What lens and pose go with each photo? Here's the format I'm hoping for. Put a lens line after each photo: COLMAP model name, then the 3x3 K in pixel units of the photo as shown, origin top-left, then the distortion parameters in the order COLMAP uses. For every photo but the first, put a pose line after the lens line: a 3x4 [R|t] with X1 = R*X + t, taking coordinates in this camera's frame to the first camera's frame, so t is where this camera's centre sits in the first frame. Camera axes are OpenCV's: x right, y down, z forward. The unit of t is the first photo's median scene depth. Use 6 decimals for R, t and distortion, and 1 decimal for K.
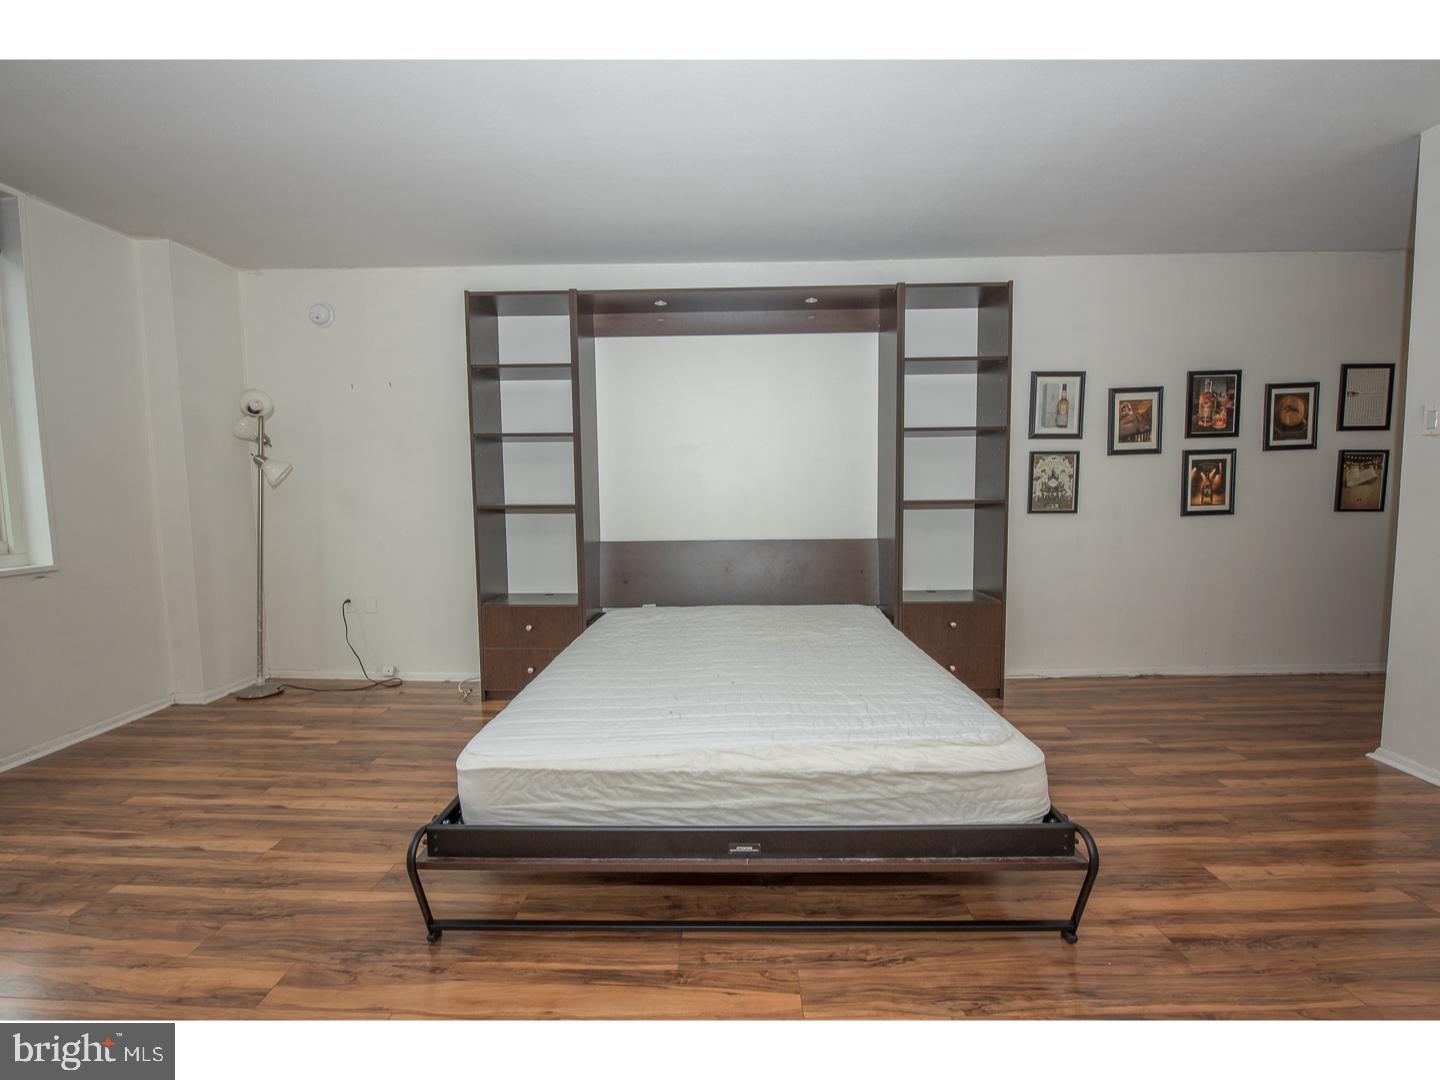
lens RADIAL K [[619.7, 0, 719.8], [0, 619.7, 542.2], [0, 0, 1]] dist [-0.016360, -0.000485]
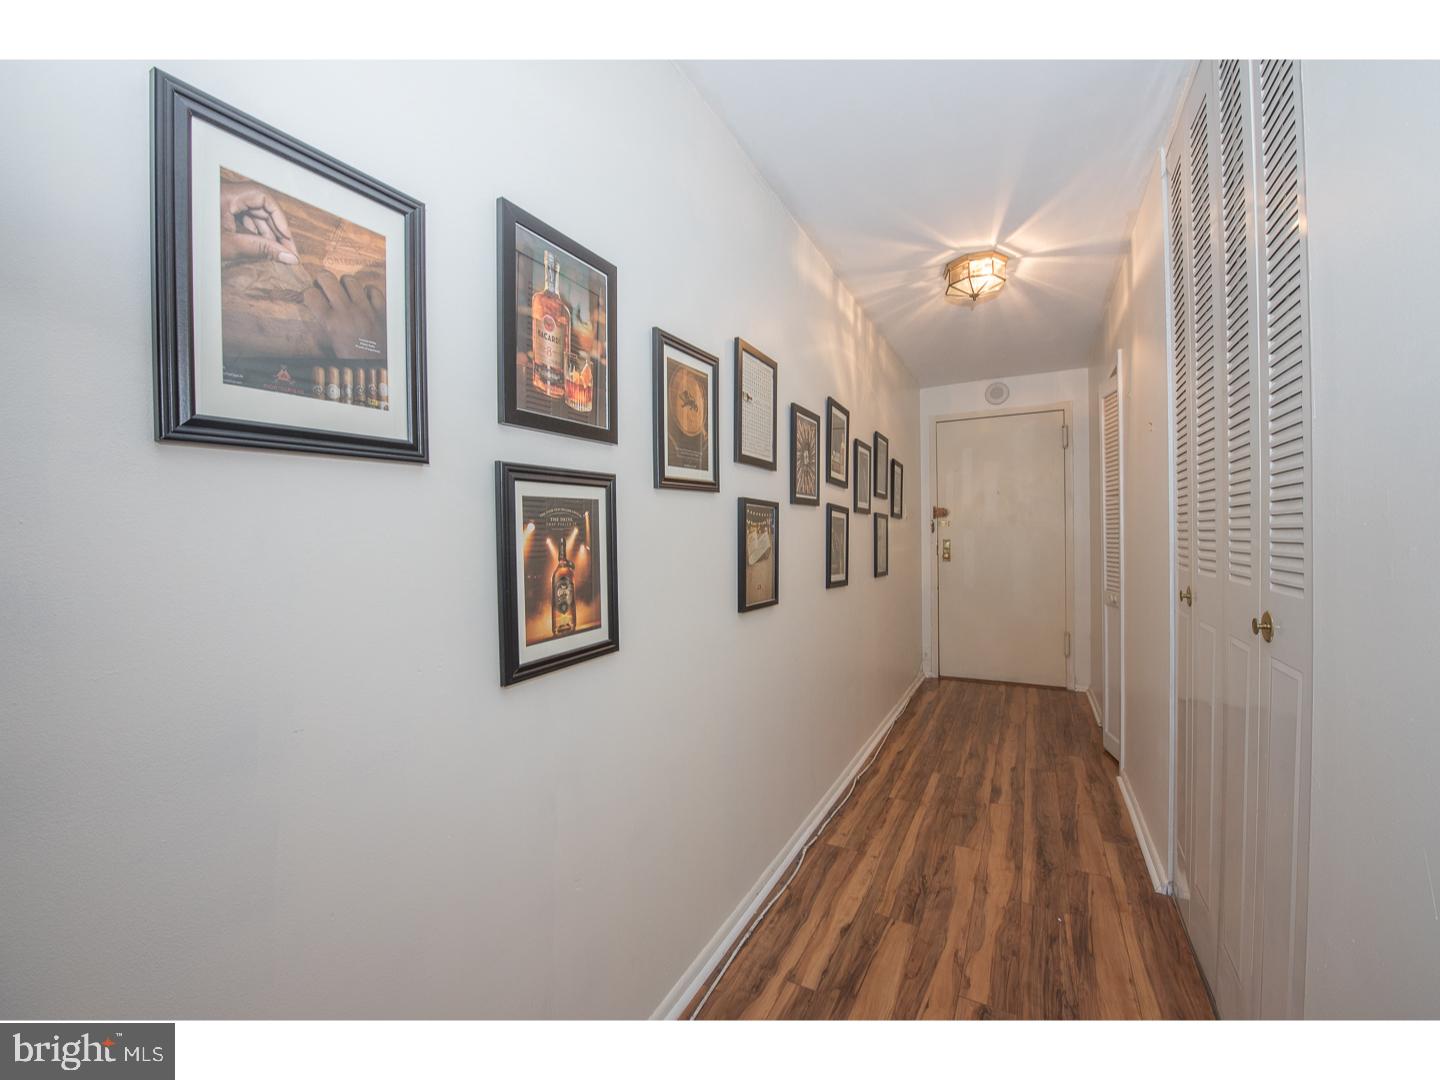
lens RADIAL K [[569.9, 0, 720.5], [0, 569.9, 543.5], [0, 0, 1]] dist [-0.017540, -0.002059]
pose [[0.458152, 0.000817, 0.888874, 0.568659], [0.080773, 0.995824, -0.042548, -0.091880], [-0.885197, 0.091290, 0.456172, 0.793196]]
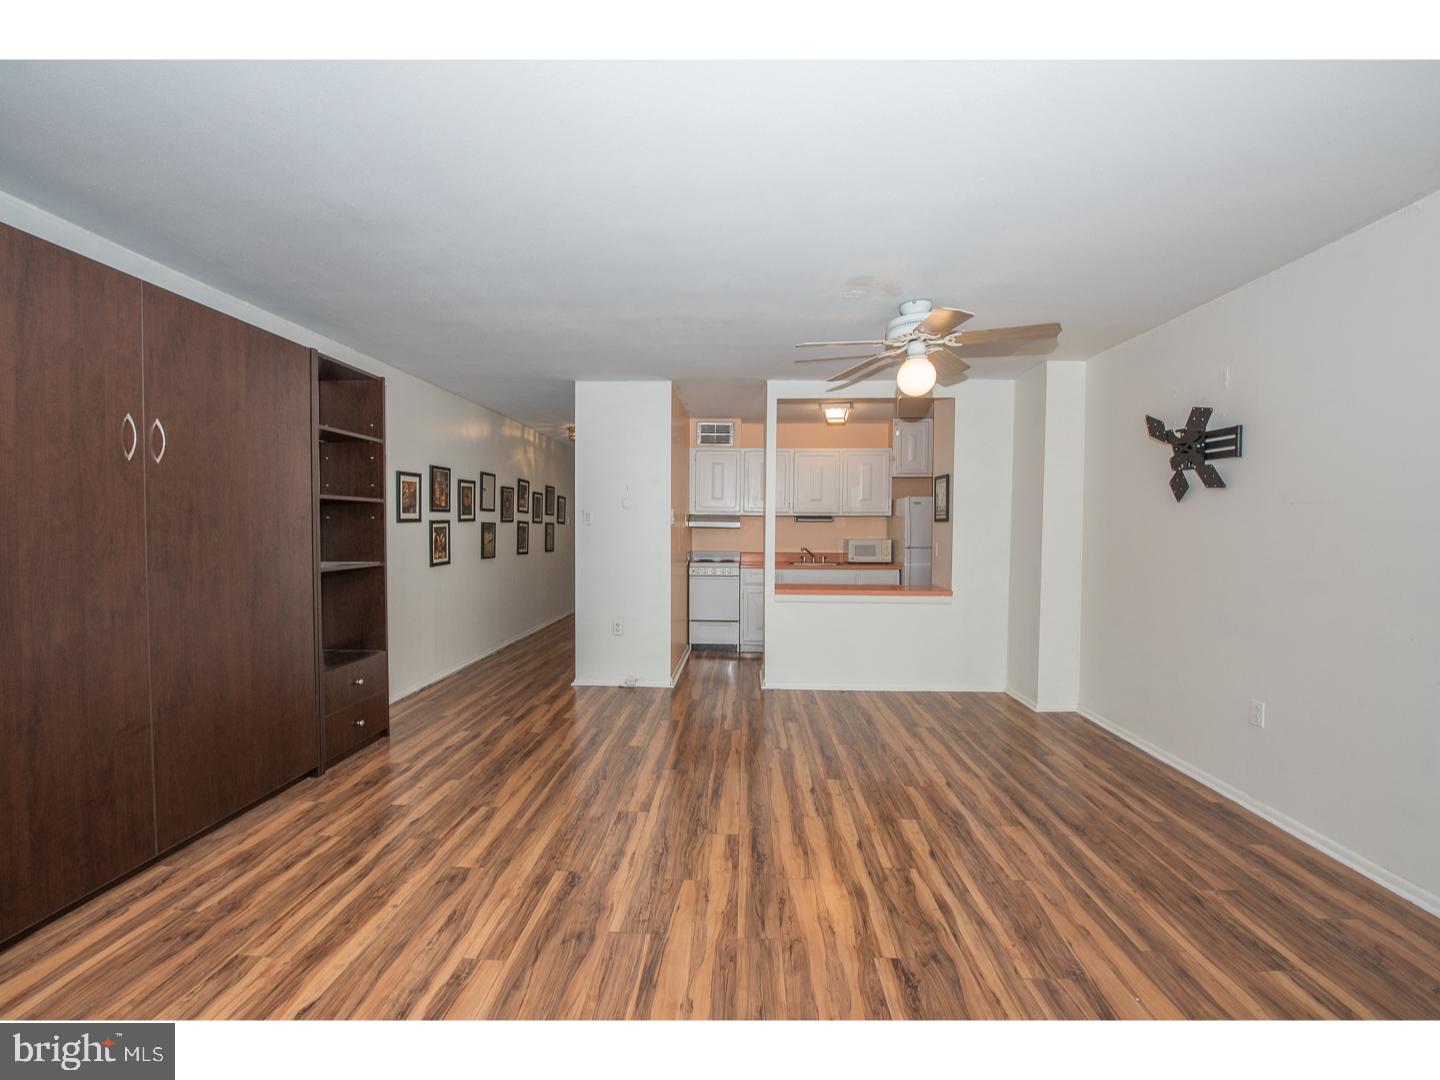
lens RADIAL K [[569.9, 0, 720.5], [0, 569.9, 543.5], [0, 0, 1]] dist [-0.017540, -0.002059]
pose [[0.021262, -0.014288, 0.999672, -0.532124], [0.075286, 0.997082, 0.012649, -0.063951], [-0.996935, 0.074992, 0.022275, 0.315893]]
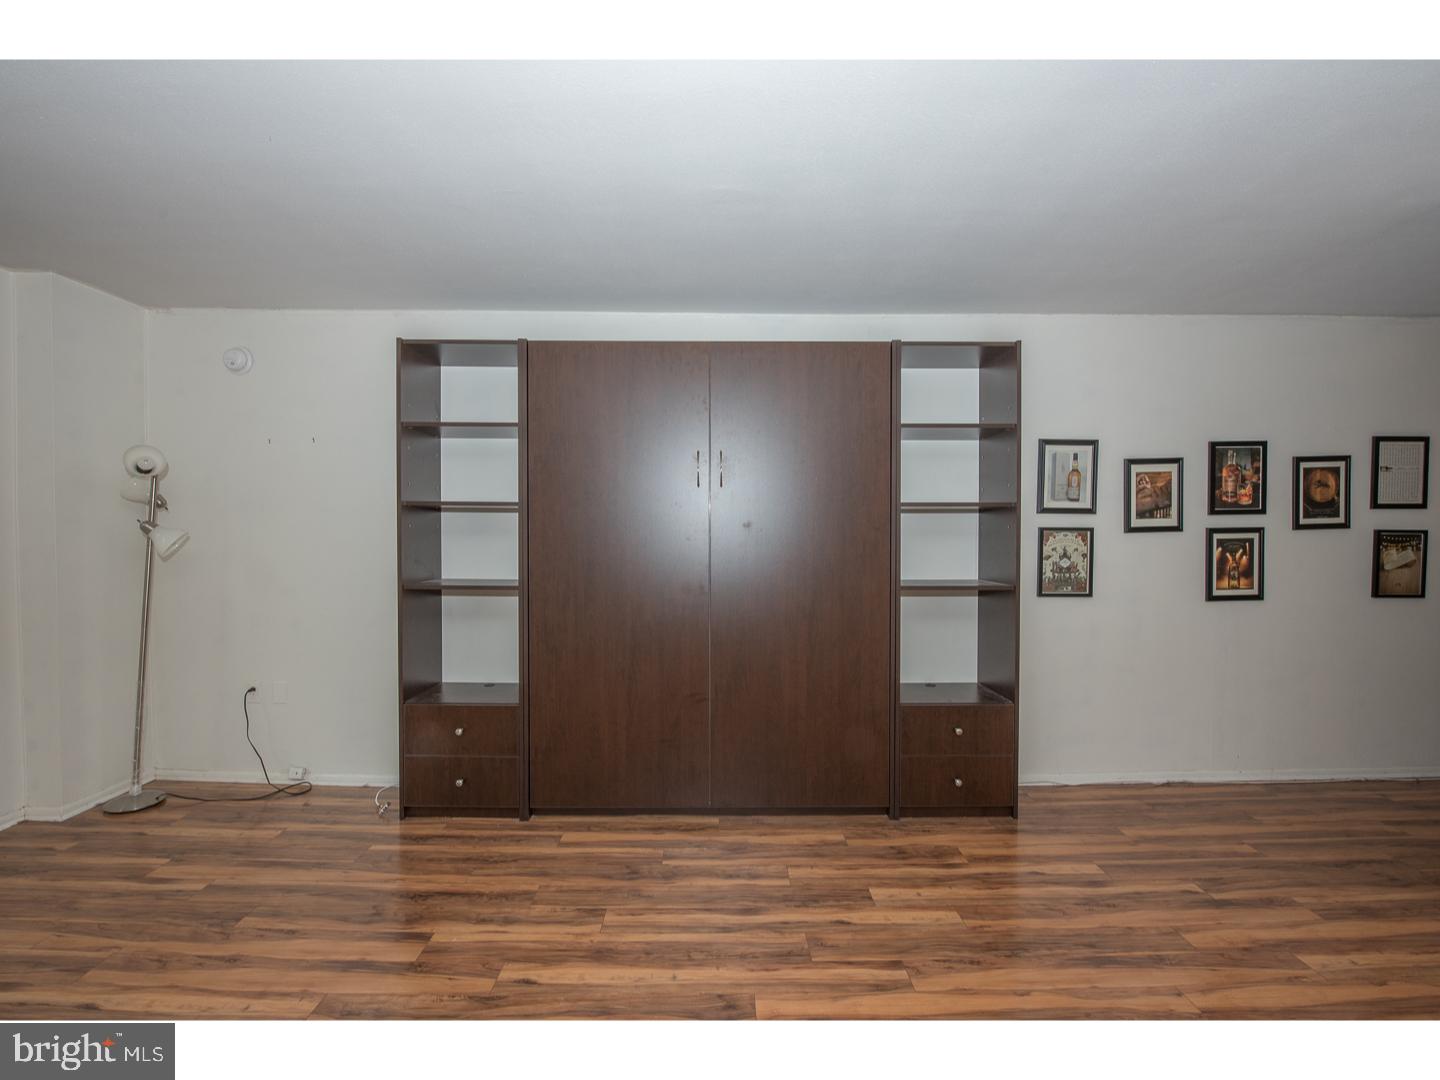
lens RADIAL K [[619.7, 0, 719.8], [0, 619.7, 542.2], [0, 0, 1]] dist [-0.016360, -0.000485]
pose [[0.999493, 0.012957, 0.029090, 0.016572], [-0.011029, 0.997793, -0.065482, -0.063062], [-0.029874, 0.065128, 0.997430, 0.127606]]
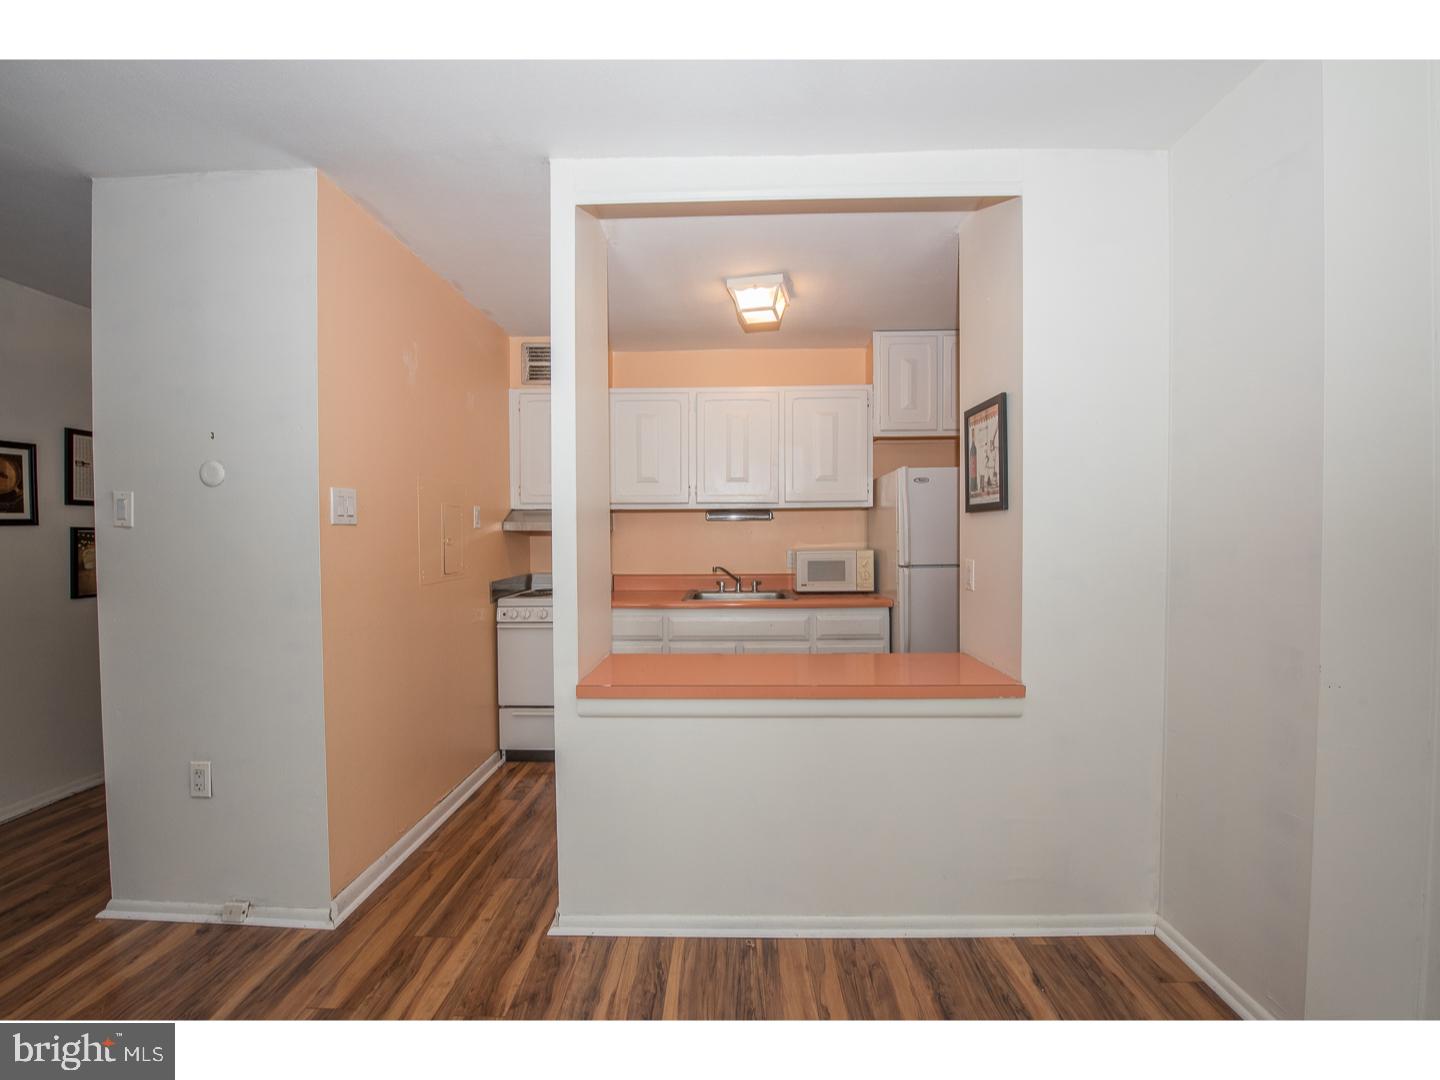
lens RADIAL K [[569.9, 0, 720.5], [0, 569.9, 543.5], [0, 0, 1]] dist [-0.017540, -0.002059]
pose [[0.000571, -0.004132, 0.999991, 0.241806], [0.087652, 0.996143, 0.004067, -0.052031], [-0.996151, 0.087649, 0.000931, 0.092723]]
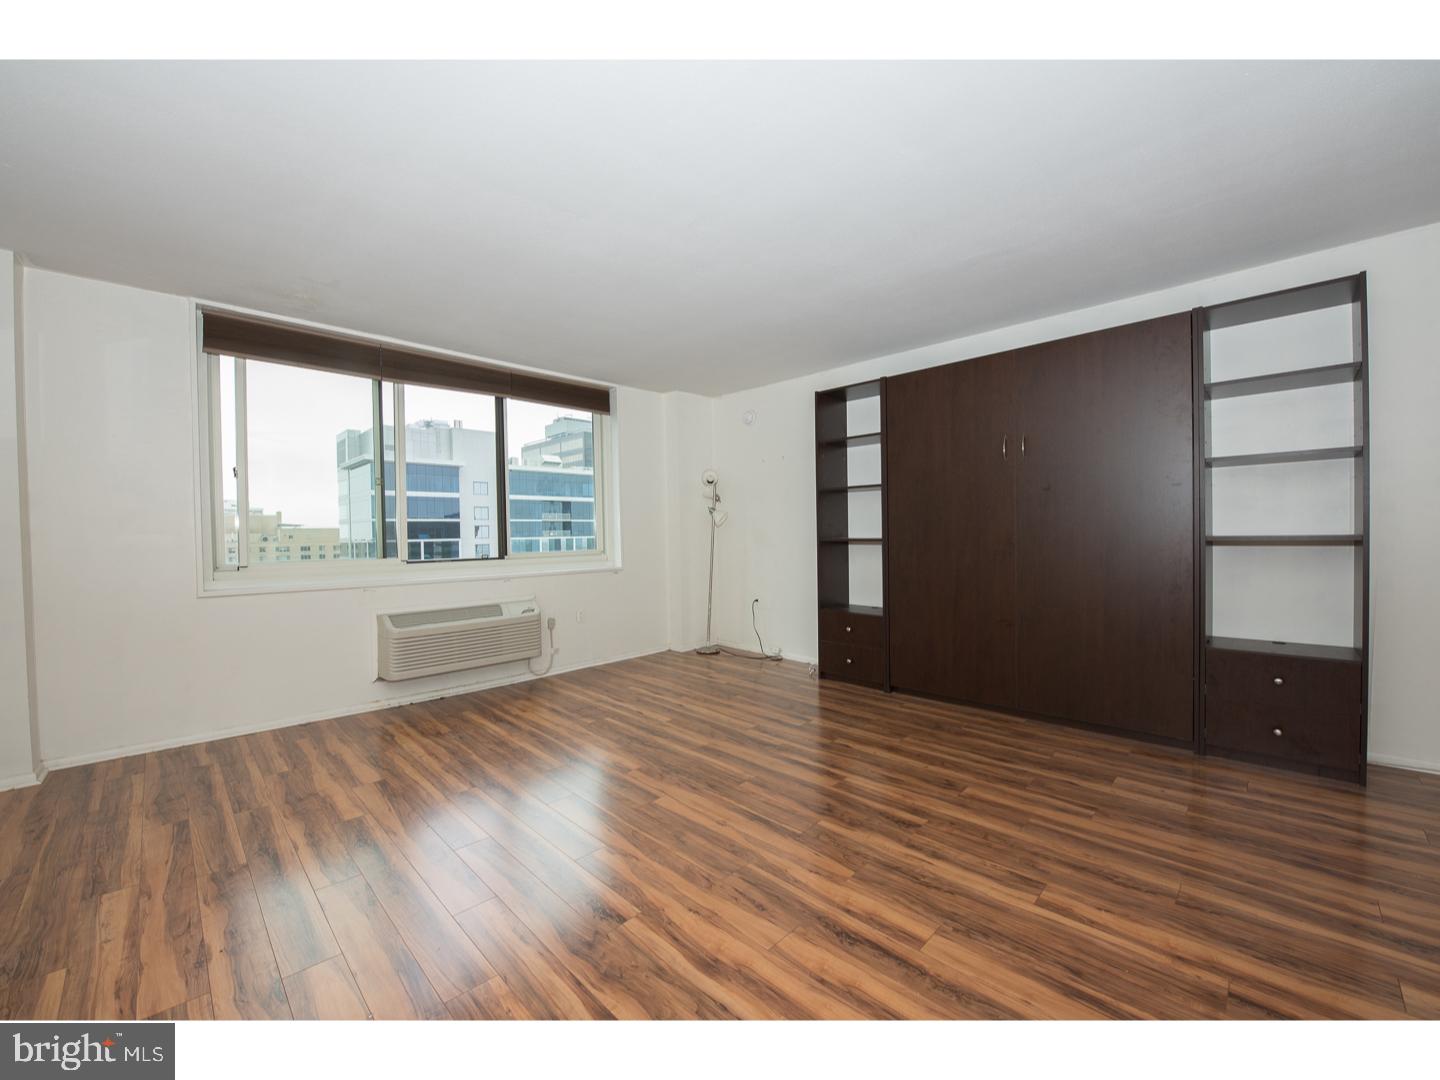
lens RADIAL K [[569.9, 0, 720.5], [0, 569.9, 543.5], [0, 0, 1]] dist [-0.017540, -0.002059]
pose [[0.723229, 0.012211, -0.690500, 0.323280], [-0.047040, 0.998393, -0.031615, 0.003394], [0.689004, 0.055346, 0.722641, -0.096263]]
